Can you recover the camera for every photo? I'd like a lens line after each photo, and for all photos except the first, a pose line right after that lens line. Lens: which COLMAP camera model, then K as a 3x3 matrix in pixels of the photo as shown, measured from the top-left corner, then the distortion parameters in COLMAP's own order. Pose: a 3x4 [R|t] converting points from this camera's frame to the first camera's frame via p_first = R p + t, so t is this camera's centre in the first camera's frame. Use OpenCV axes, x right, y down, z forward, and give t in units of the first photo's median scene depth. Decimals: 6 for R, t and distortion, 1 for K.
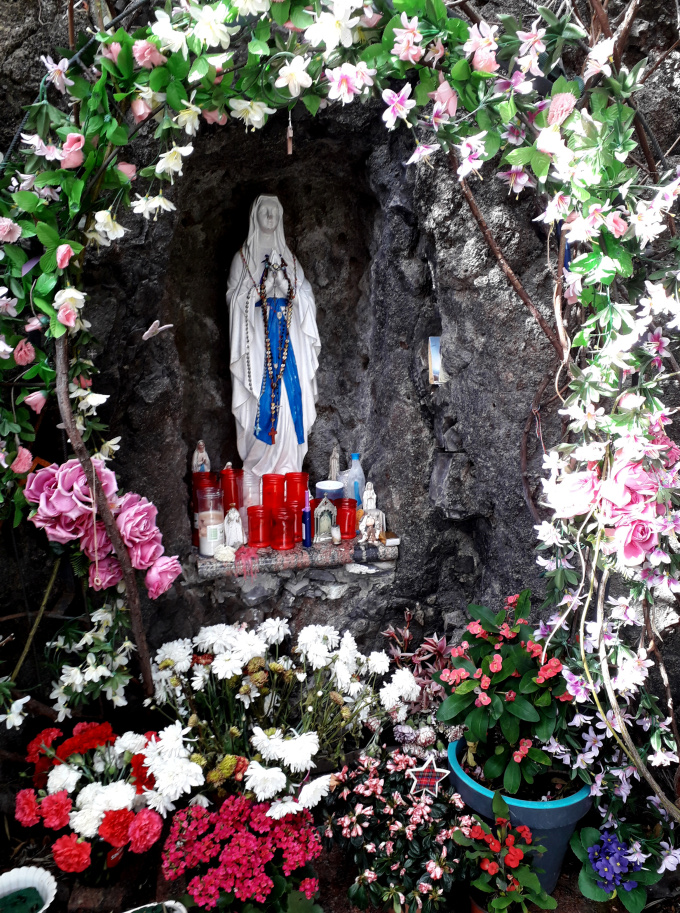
lens RADIAL K [[719.1, 0, 345.5], [0, 719.1, 451.9], [0, 0, 1]] dist [0.056946, -0.045206]
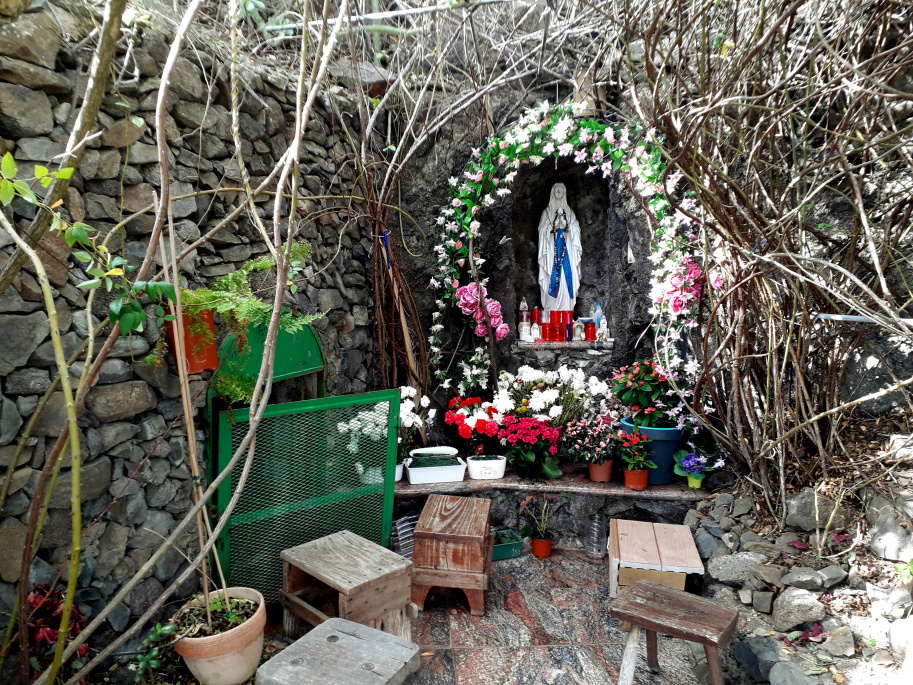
lens RADIAL K [[719.1, 0, 459.1], [0, 719.1, 346.5], [0, 0, 1]] dist [0.056946, -0.045206]
pose [[0.943227, 0.013220, -0.331885, 0.454822], [-0.047449, 0.994322, -0.095244, 0.478757], [0.328742, 0.105585, 0.938499, -1.455670]]
